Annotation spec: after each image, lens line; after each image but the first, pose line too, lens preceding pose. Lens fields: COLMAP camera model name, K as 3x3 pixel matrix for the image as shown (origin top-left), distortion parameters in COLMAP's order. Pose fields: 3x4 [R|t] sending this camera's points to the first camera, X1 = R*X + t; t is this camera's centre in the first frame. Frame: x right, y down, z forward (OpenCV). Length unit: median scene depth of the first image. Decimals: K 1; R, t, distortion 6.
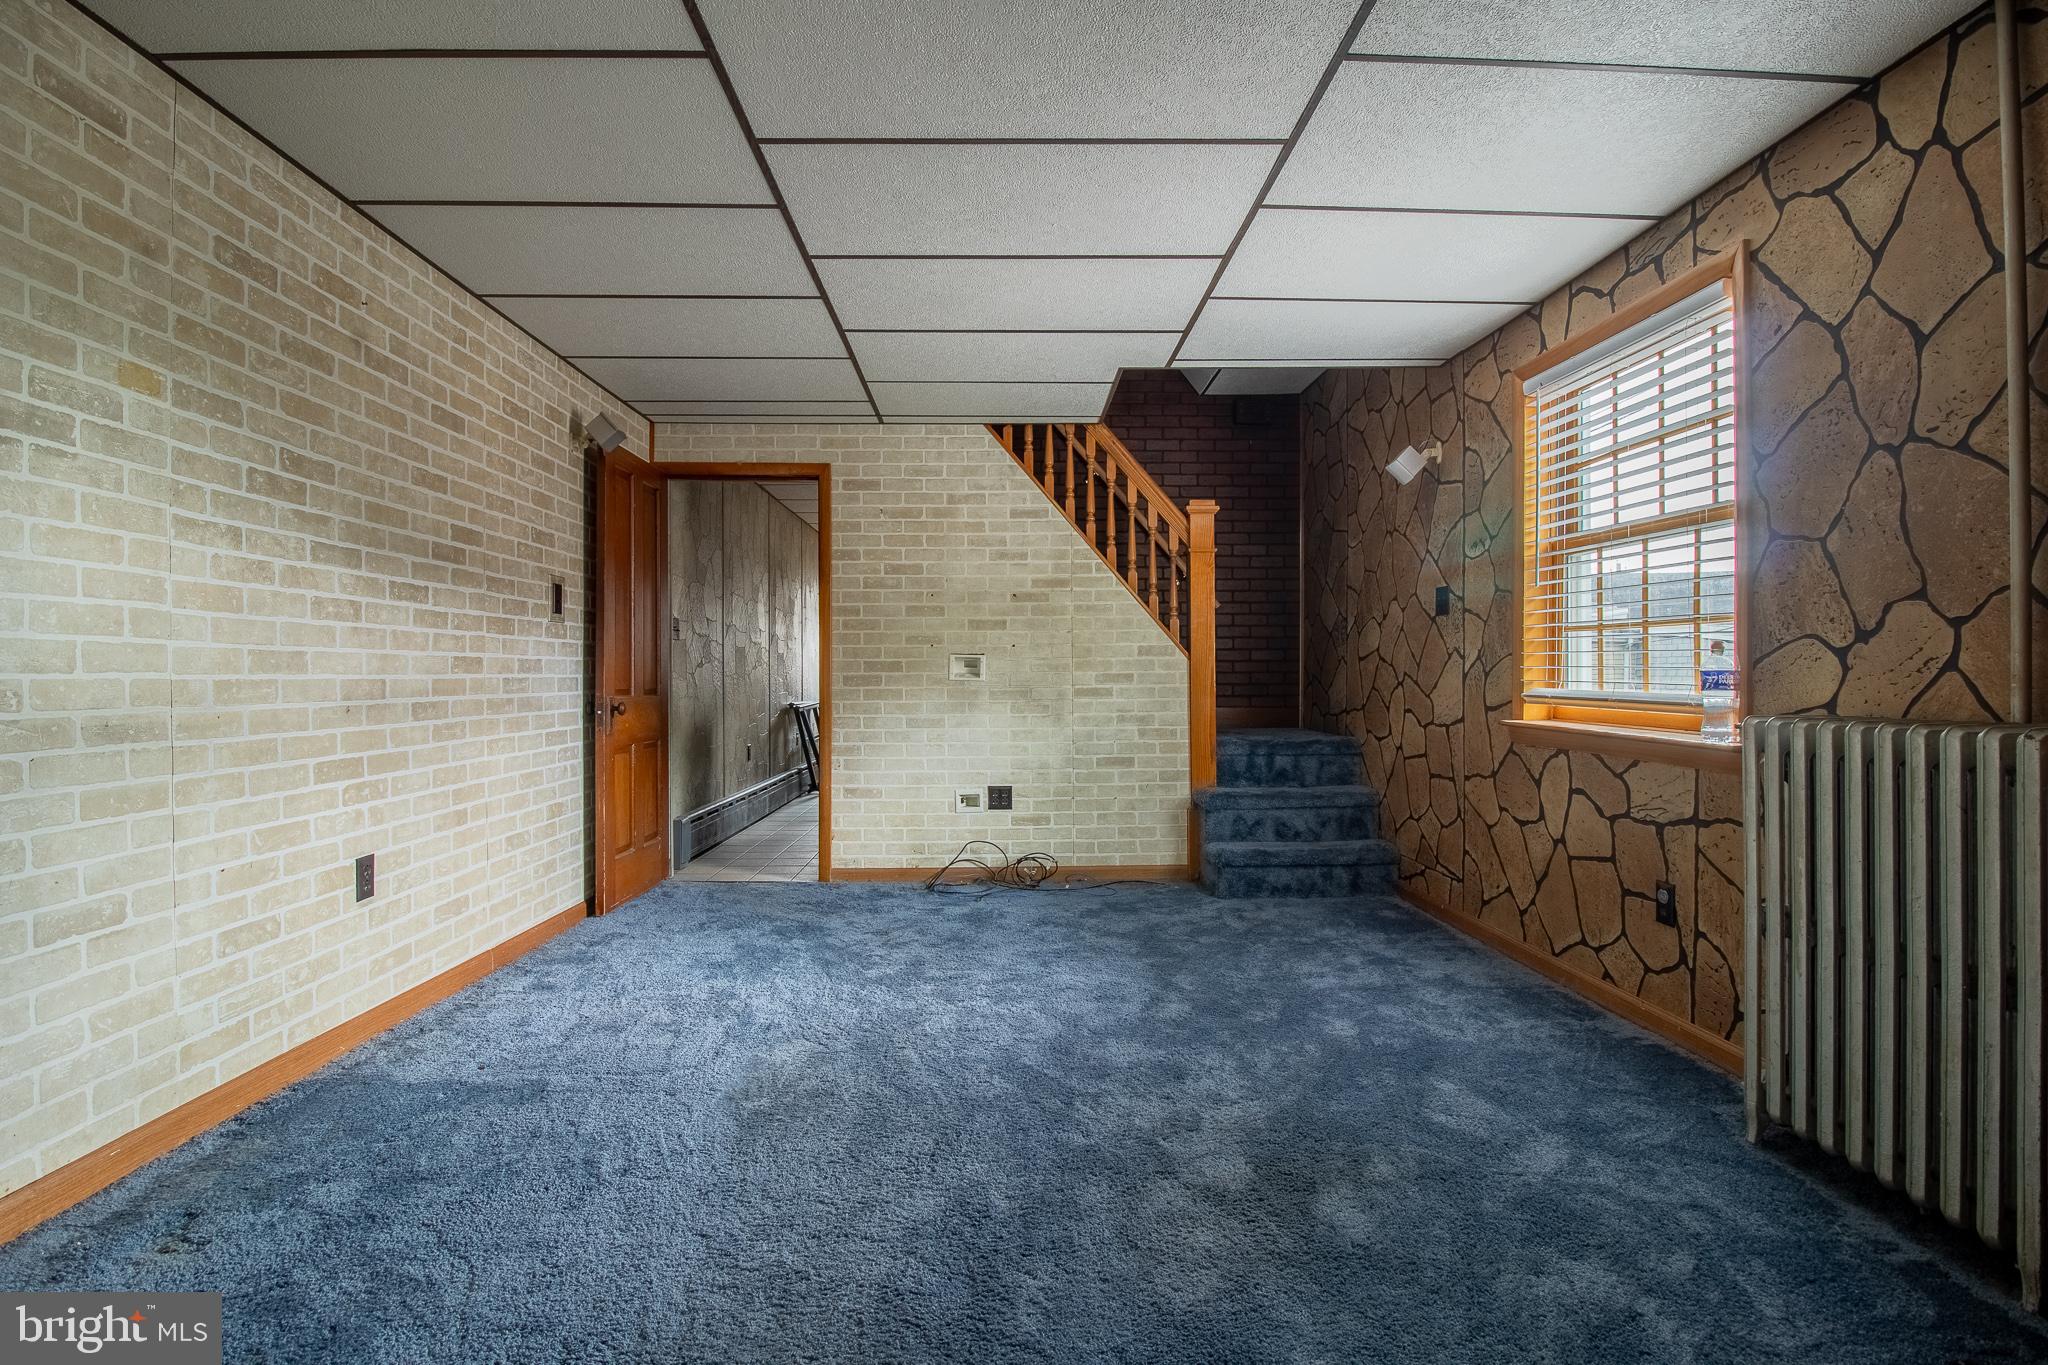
lens RADIAL K [[957.0, 0, 1017.0], [0, 957.0, 680.6], [0, 0, 1]] dist [0.000838, 0.000013]
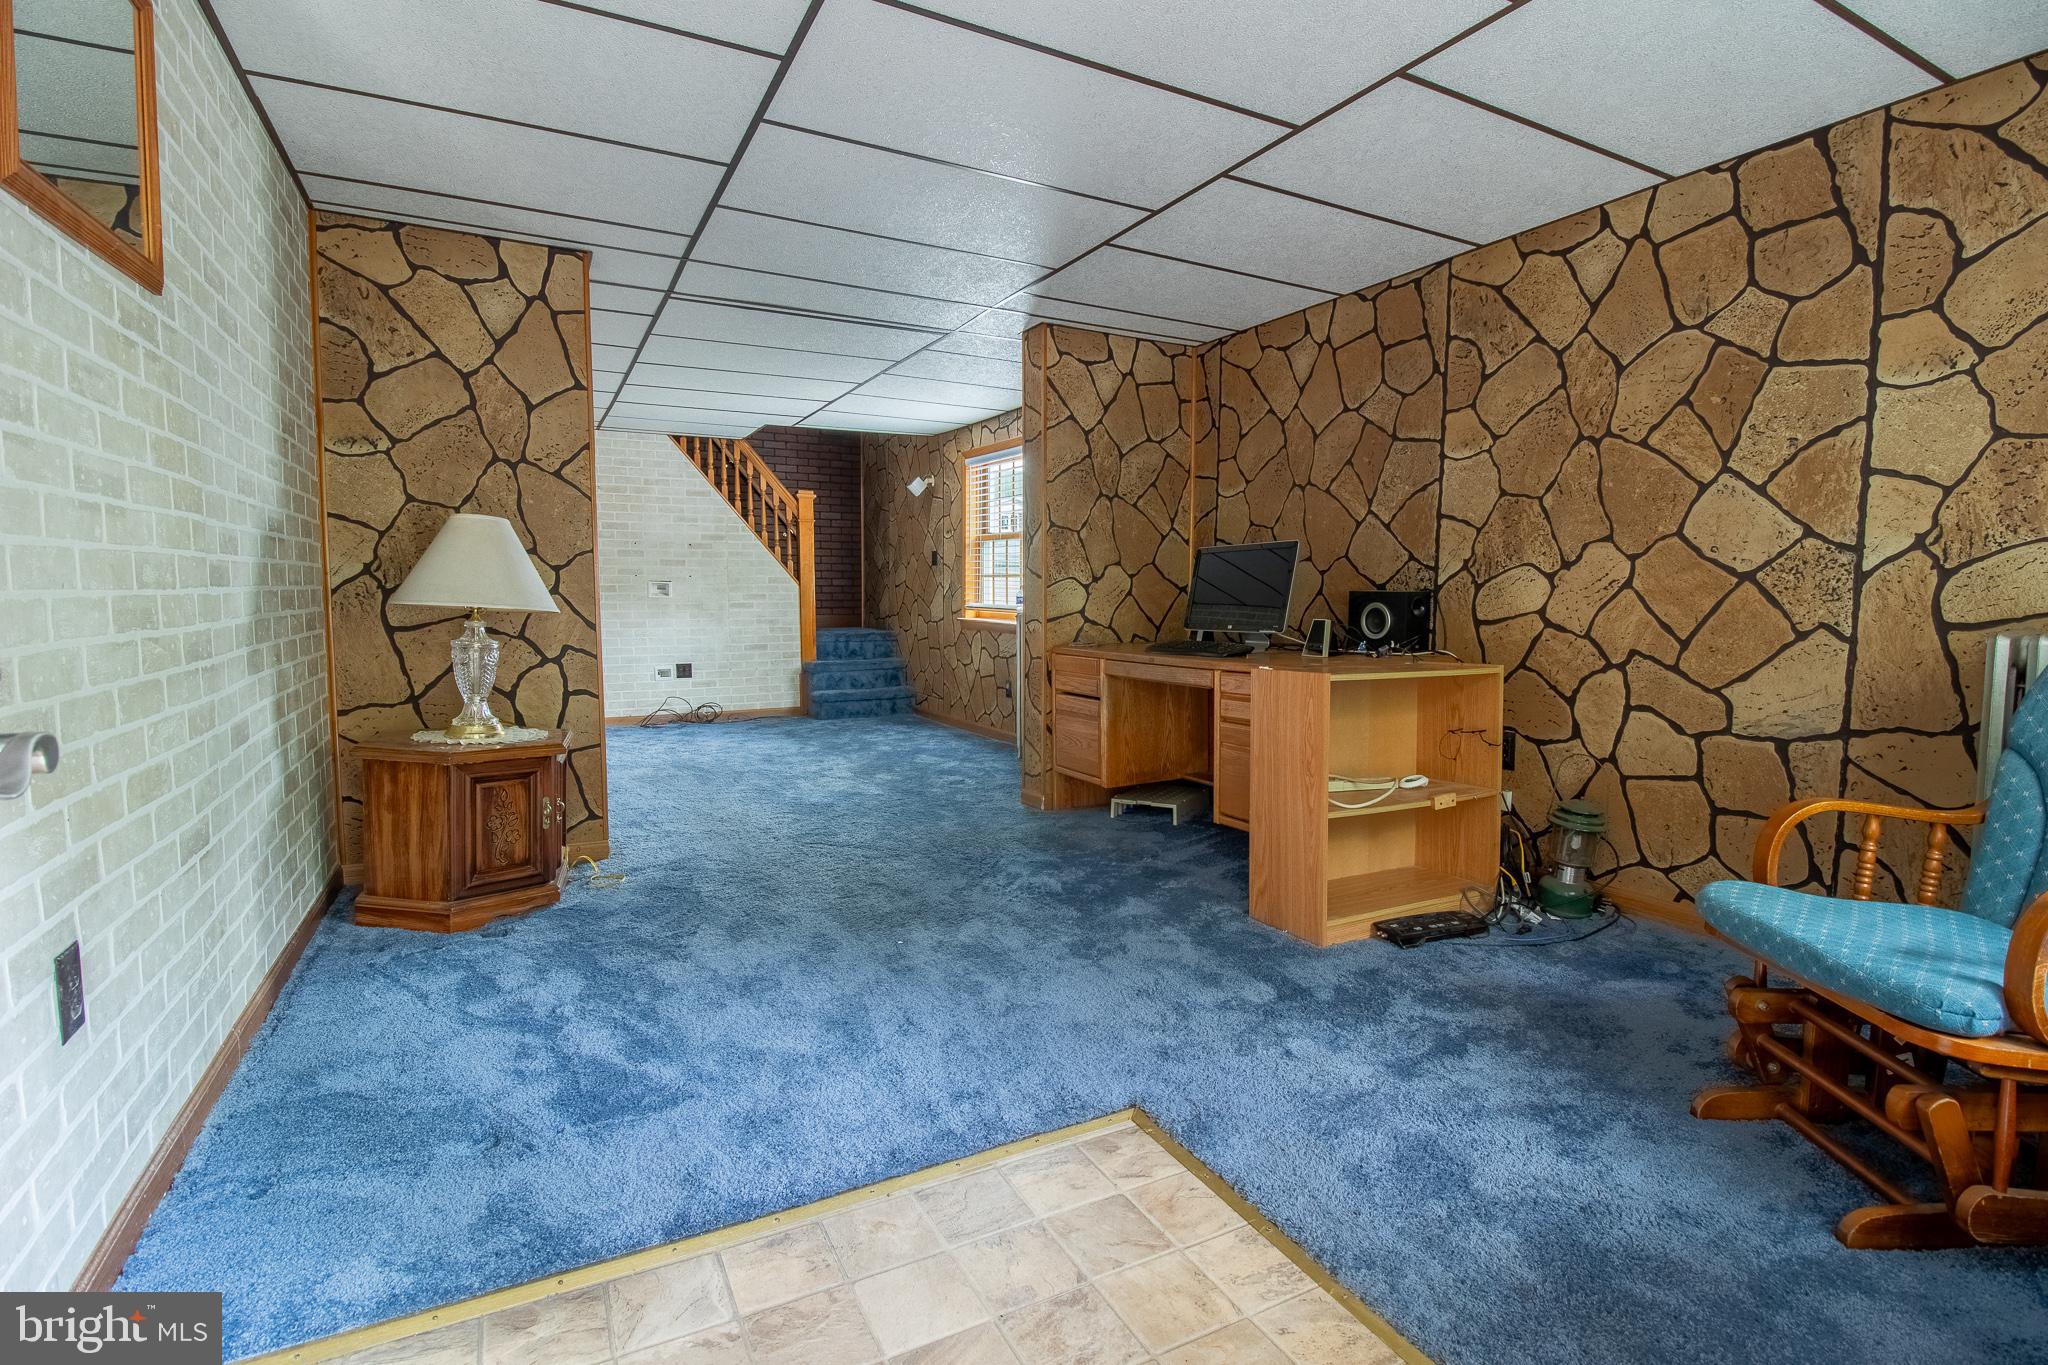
lens RADIAL K [[957.0, 0, 1019.2], [0, 957.0, 673.0], [0, 0, 1]] dist [0.000838, 0.000013]
pose [[0.896176, -0.032016, 0.442541, -0.225892], [-0.004573, 0.996674, 0.081366, -0.007917], [-0.443674, -0.074942, 0.893049, -0.695162]]
